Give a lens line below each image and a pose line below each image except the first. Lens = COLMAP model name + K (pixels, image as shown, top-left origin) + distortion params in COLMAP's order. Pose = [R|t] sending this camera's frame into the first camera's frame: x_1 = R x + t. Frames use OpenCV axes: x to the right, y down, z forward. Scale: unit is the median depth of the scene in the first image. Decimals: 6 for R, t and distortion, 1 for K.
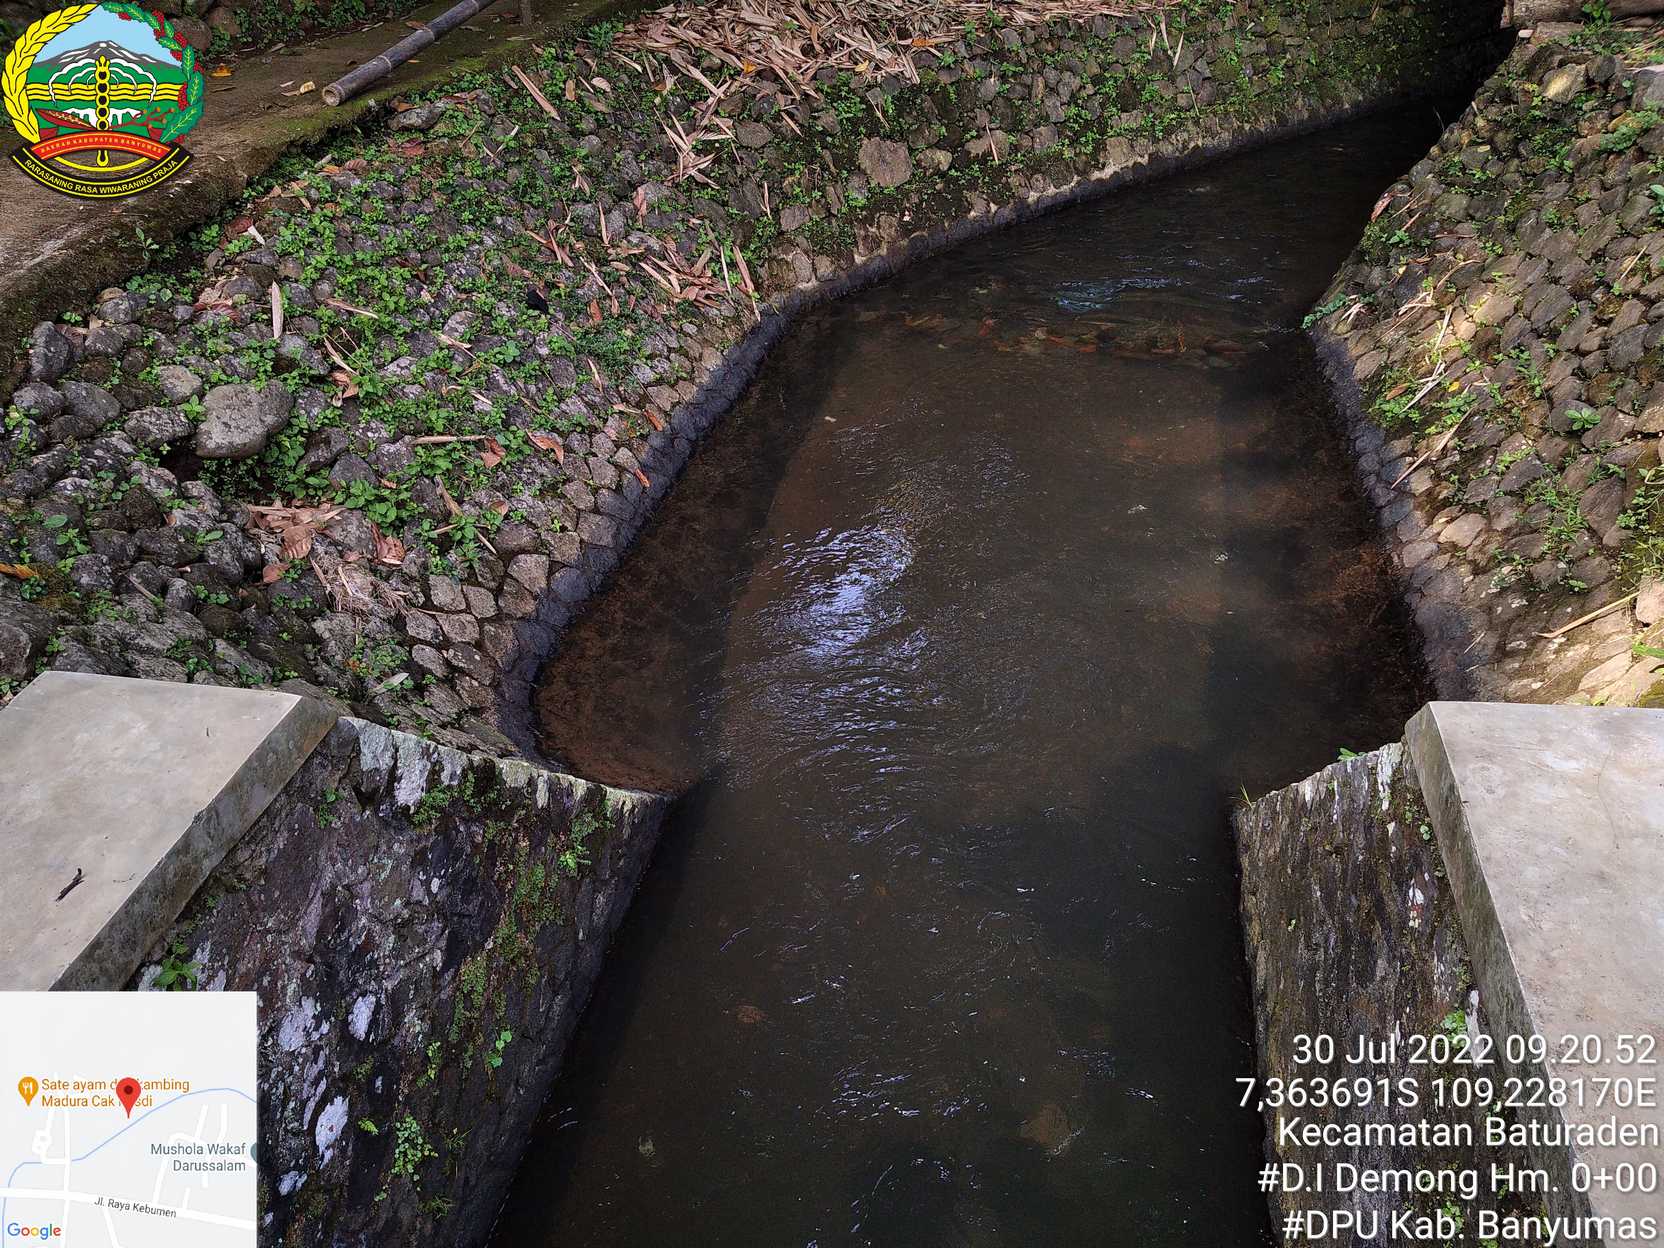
lens RADIAL K [[1387.6, 0, 826.4], [0, 1387.6, 629.0], [0, 0, 1]] dist [0.005551, -0.049825]
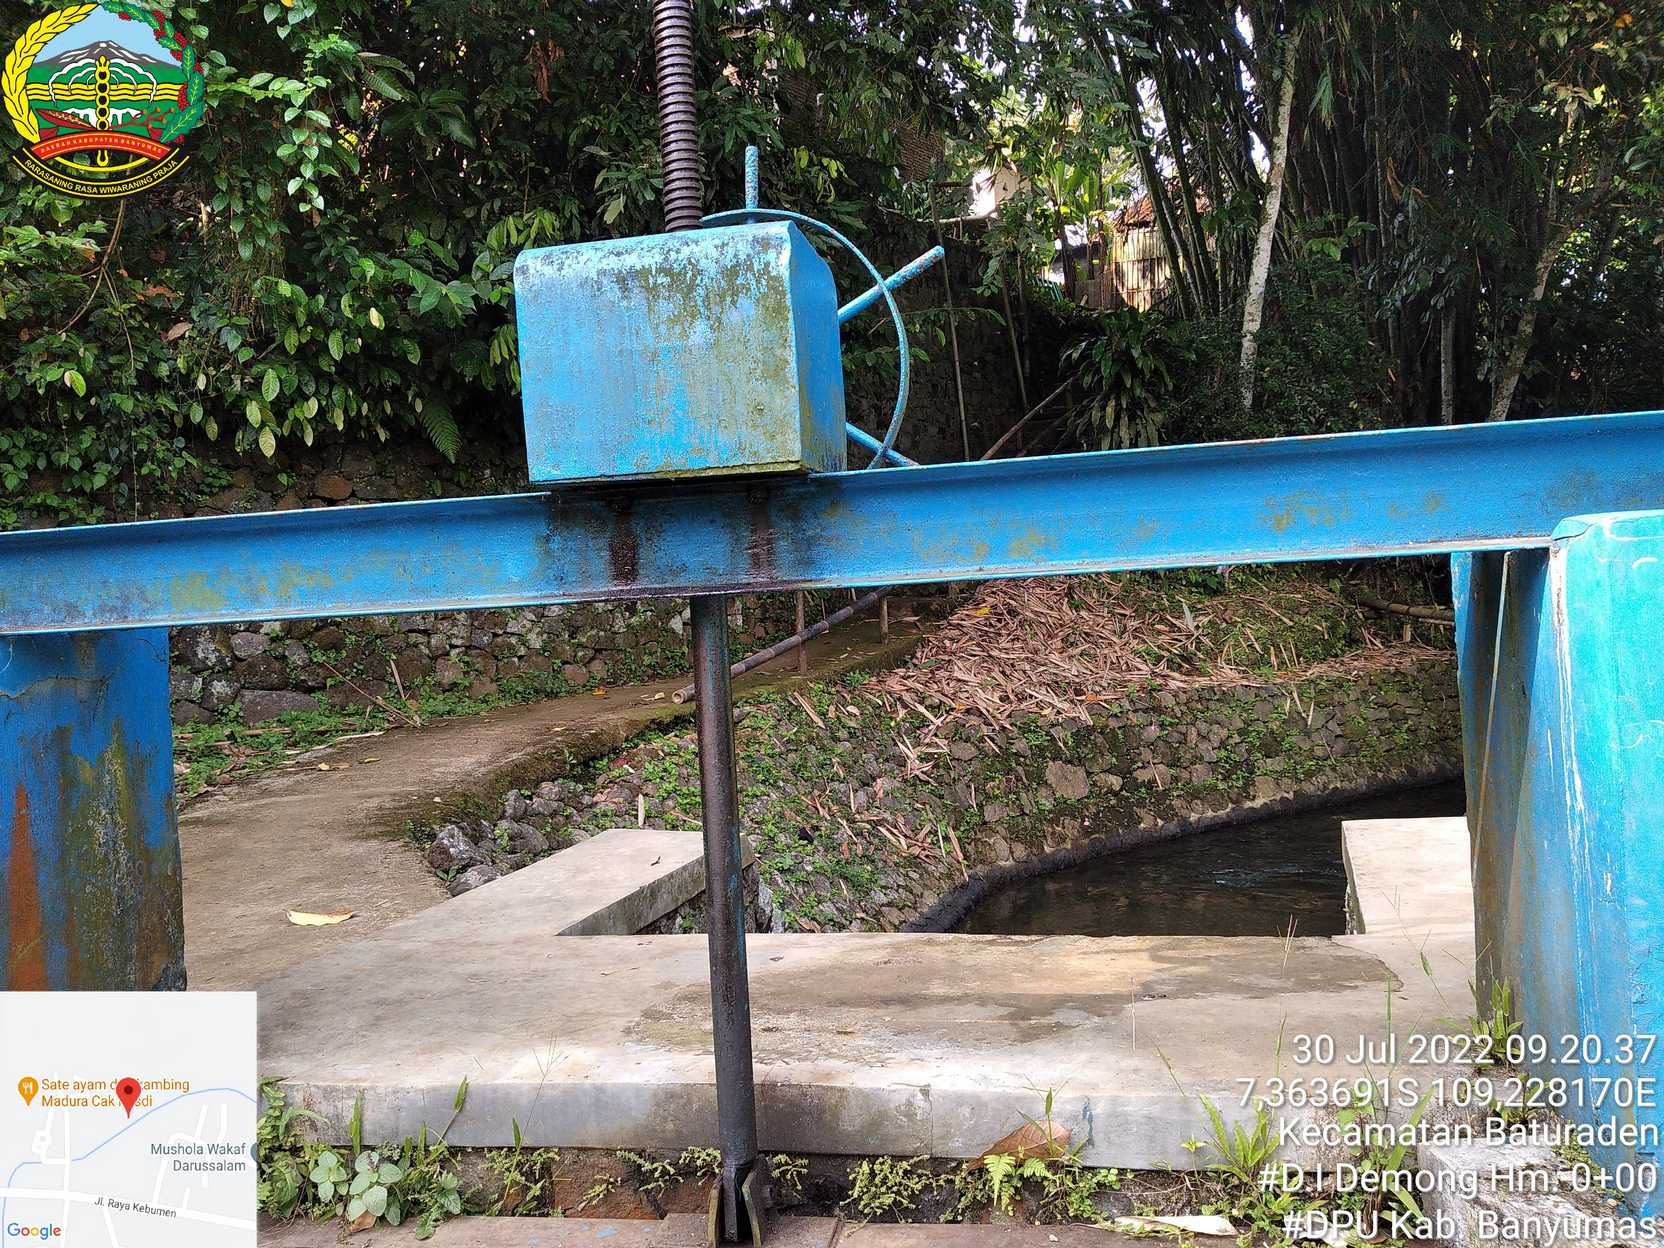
lens RADIAL K [[1376.7, 0, 804.6], [0, 1376.7, 616.7], [0, 0, 1]] dist [0.156945, -0.511702]
pose [[0.988255, -0.009222, -0.152536, -0.000341], [-0.068103, 0.866994, -0.493644, 0.242025], [0.136800, 0.498234, 0.856183, -0.264191]]
